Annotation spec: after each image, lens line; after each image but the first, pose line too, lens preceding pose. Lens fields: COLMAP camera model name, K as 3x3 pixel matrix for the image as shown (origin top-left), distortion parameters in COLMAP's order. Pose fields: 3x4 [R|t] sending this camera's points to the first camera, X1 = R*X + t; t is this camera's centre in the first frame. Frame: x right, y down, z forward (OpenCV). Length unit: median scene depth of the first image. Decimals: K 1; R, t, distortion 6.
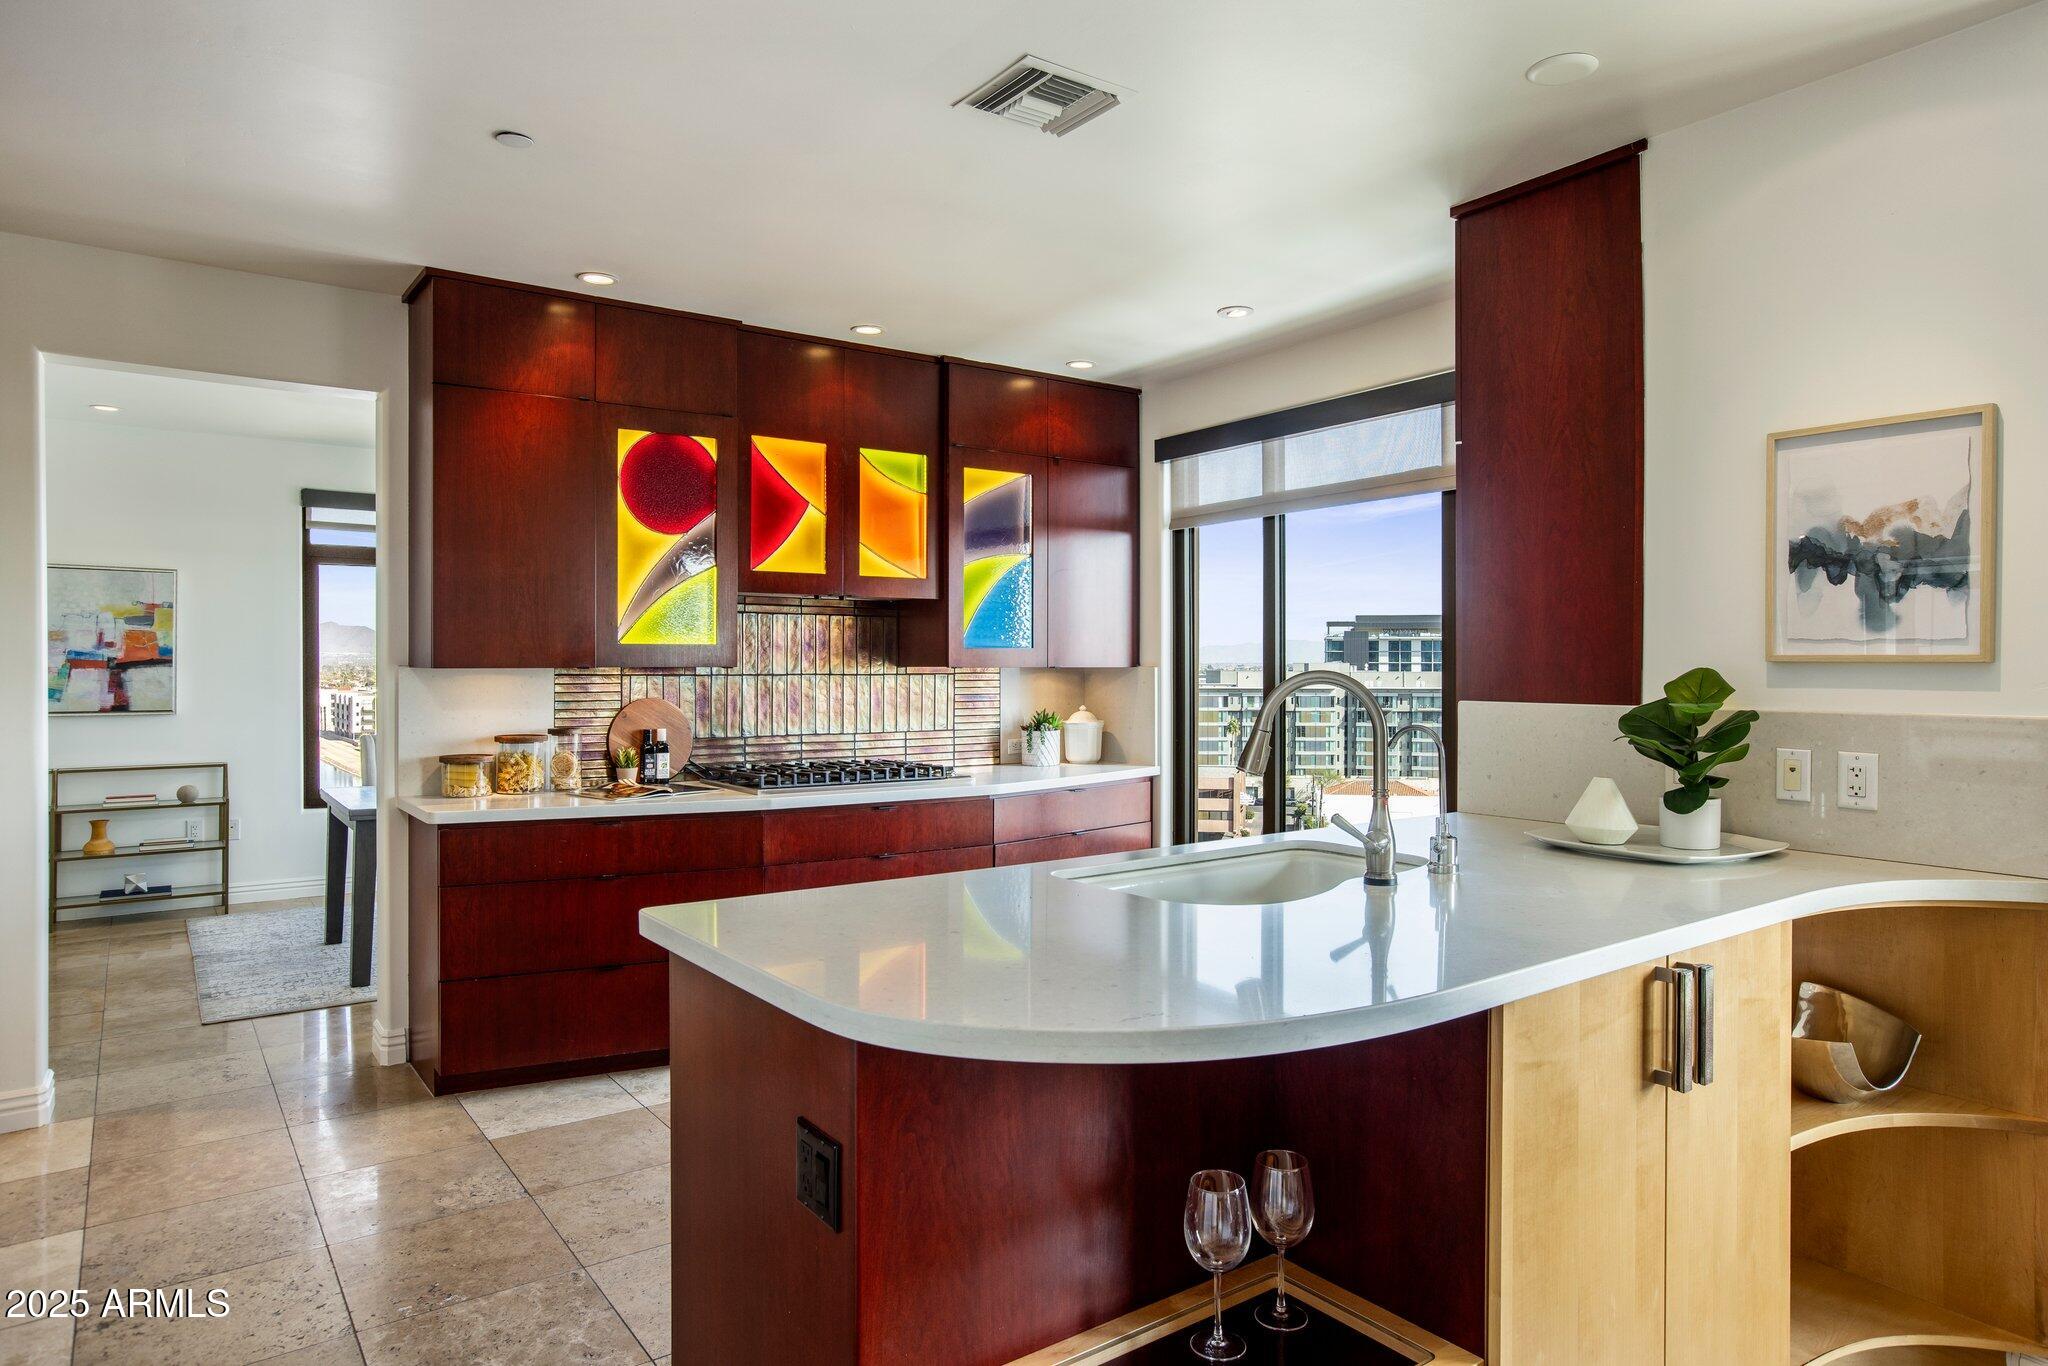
lens RADIAL K [[1249.1, 0, 1019.0], [0, 1249.1, 679.0], [0, 0, 1]] dist [0.000066, 0.002533]
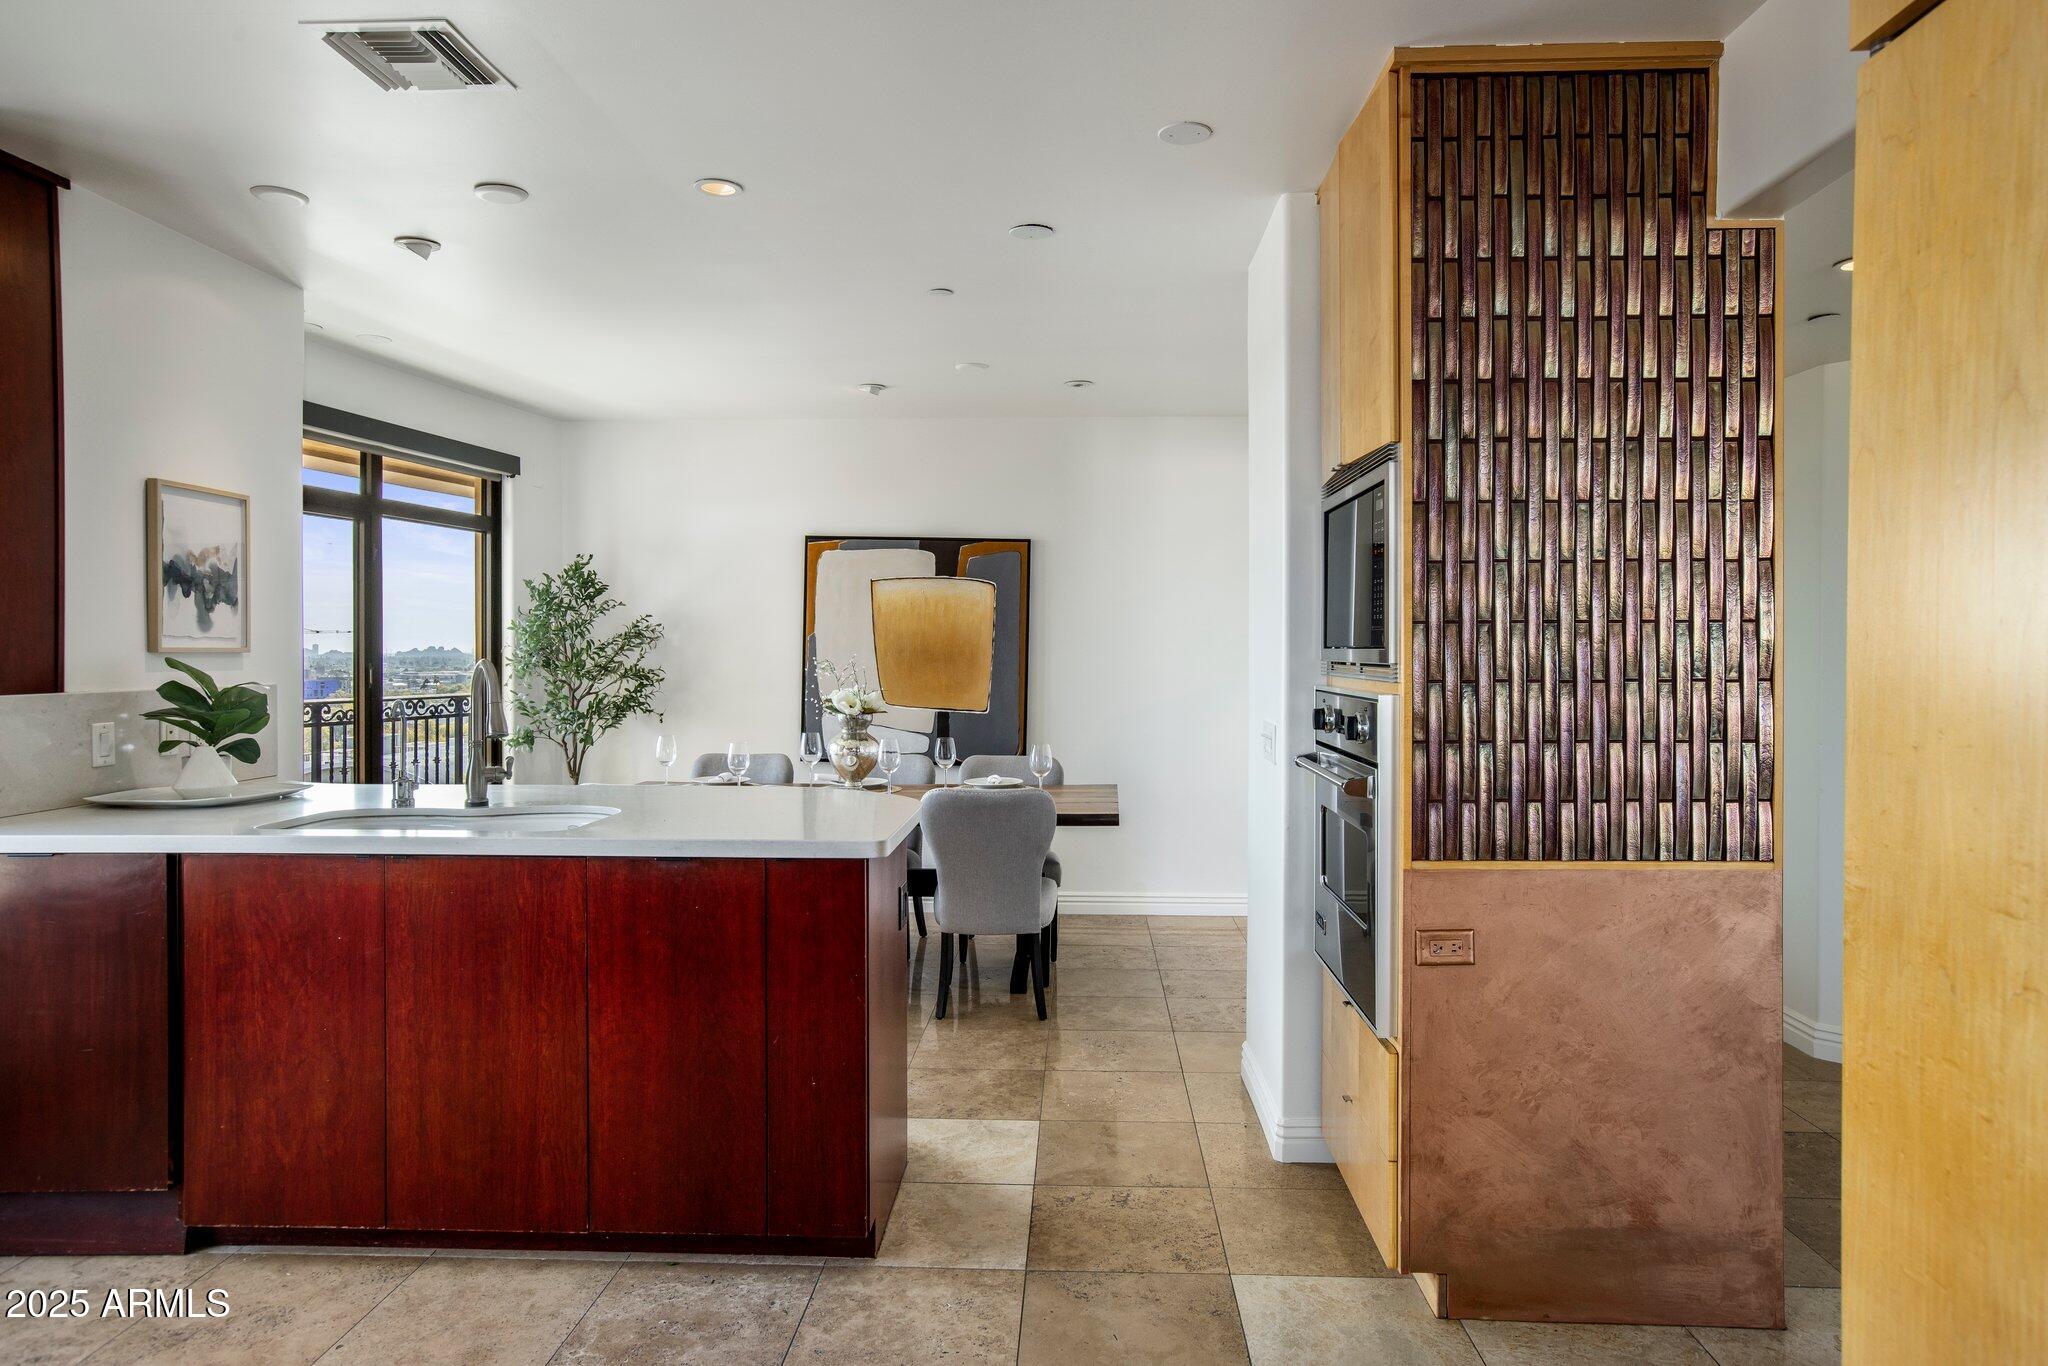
lens RADIAL K [[1249.1, 0, 974.5], [0, 1249.1, 639.7], [0, 0, 1]] dist [0.000066, 0.002533]
pose [[-0.785509, 0.008925, 0.618786, -0.957679], [0.011660, 0.999932, 0.000379, -0.017994], [-0.618740, 0.007513, -0.785560, 1.615240]]
